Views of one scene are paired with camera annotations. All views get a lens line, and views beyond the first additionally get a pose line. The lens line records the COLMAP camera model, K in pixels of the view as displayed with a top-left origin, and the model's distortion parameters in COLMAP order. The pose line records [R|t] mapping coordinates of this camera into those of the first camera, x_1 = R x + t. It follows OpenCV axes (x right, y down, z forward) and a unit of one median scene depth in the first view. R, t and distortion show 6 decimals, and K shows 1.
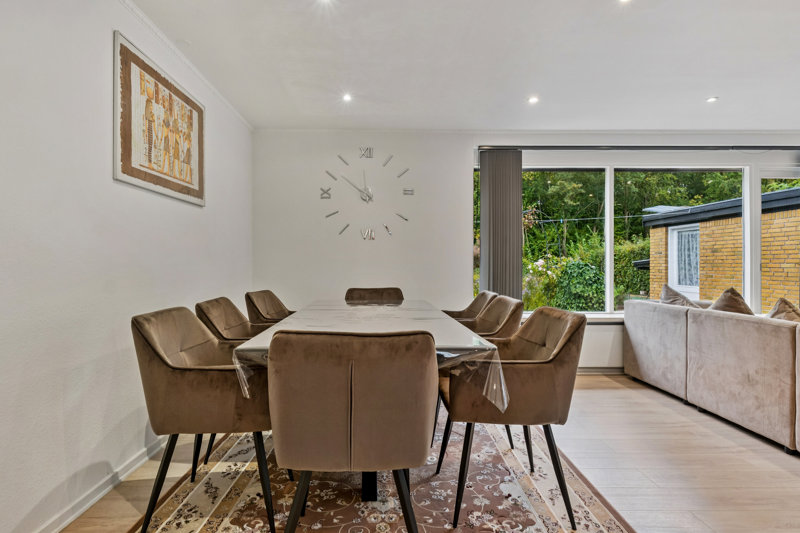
lens RADIAL K [[427.6, 0, 386.4], [0, 427.6, 265.7], [0, 0, 1]] dist [-0.003701, -0.000737]
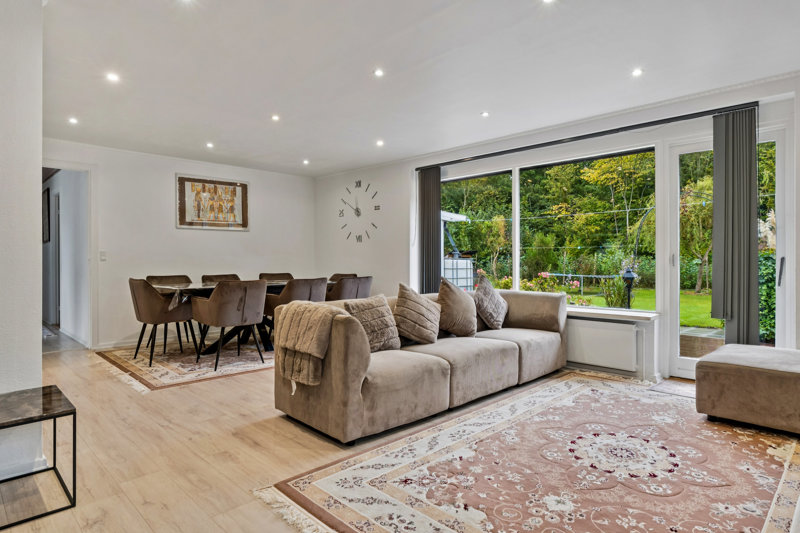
lens RADIAL K [[459.2, 0, 394.6], [0, 459.2, 258.0], [0, 0, 1]] dist [-0.000712, -0.001262]
pose [[0.702640, -0.005196, -0.711527, 1.130638], [-0.000234, 0.999972, -0.007534, 0.004271], [0.711546, 0.005460, 0.702619, -0.027440]]
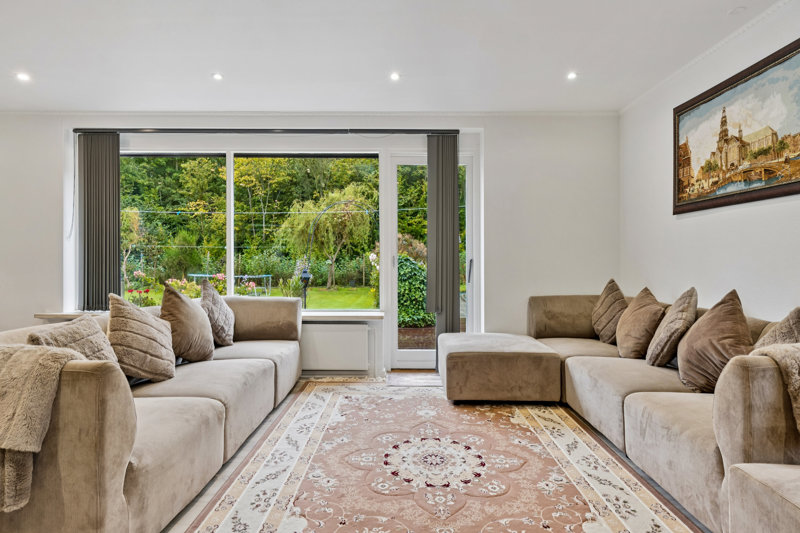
lens RADIAL K [[459.2, 0, 394.6], [0, 459.2, 258.0], [0, 0, 1]] dist [-0.000712, -0.001262]
pose [[0.999993, 0.003376, 0.001828, 0.875498], [-0.003360, 0.999955, -0.008886, 0.003354], [-0.001858, 0.008880, 0.999959, 0.018078]]
